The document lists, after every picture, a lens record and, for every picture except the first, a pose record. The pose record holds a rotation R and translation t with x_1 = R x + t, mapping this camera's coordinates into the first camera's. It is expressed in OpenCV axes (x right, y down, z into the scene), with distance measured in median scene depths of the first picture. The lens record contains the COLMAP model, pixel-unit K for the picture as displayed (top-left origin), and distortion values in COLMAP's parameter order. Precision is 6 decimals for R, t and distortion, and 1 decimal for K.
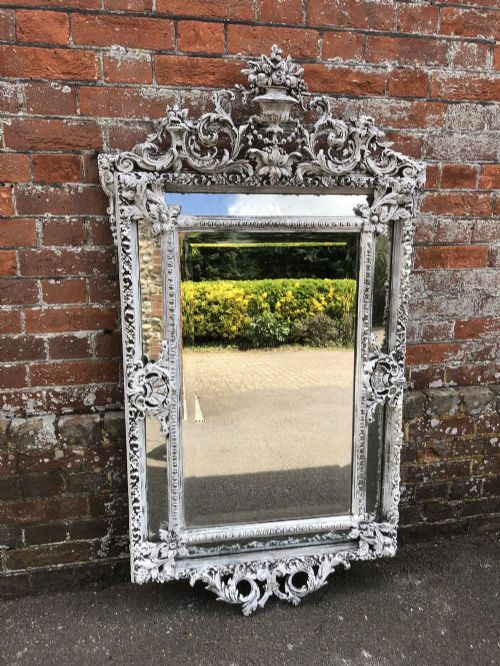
lens RADIAL K [[527.9, 0, 250.0], [0, 527.9, 333.0], [0, 0, 1]] dist [0.004982, 0.007527]
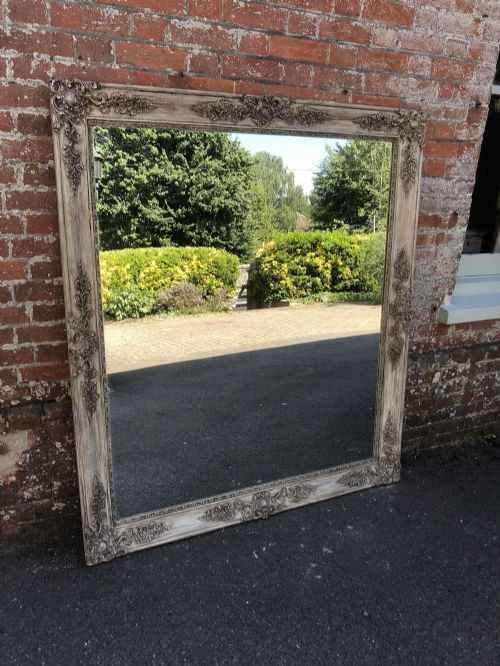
lens RADIAL K [[532.3, 0, 251.2], [0, 532.3, 329.0], [0, 0, 1]] dist [0.000880, 0.008278]
pose [[0.974676, -0.038172, 0.220338, -0.383900], [0.027721, 0.998348, 0.050329, -0.076385], [-0.221895, -0.042947, 0.974124, -0.453083]]
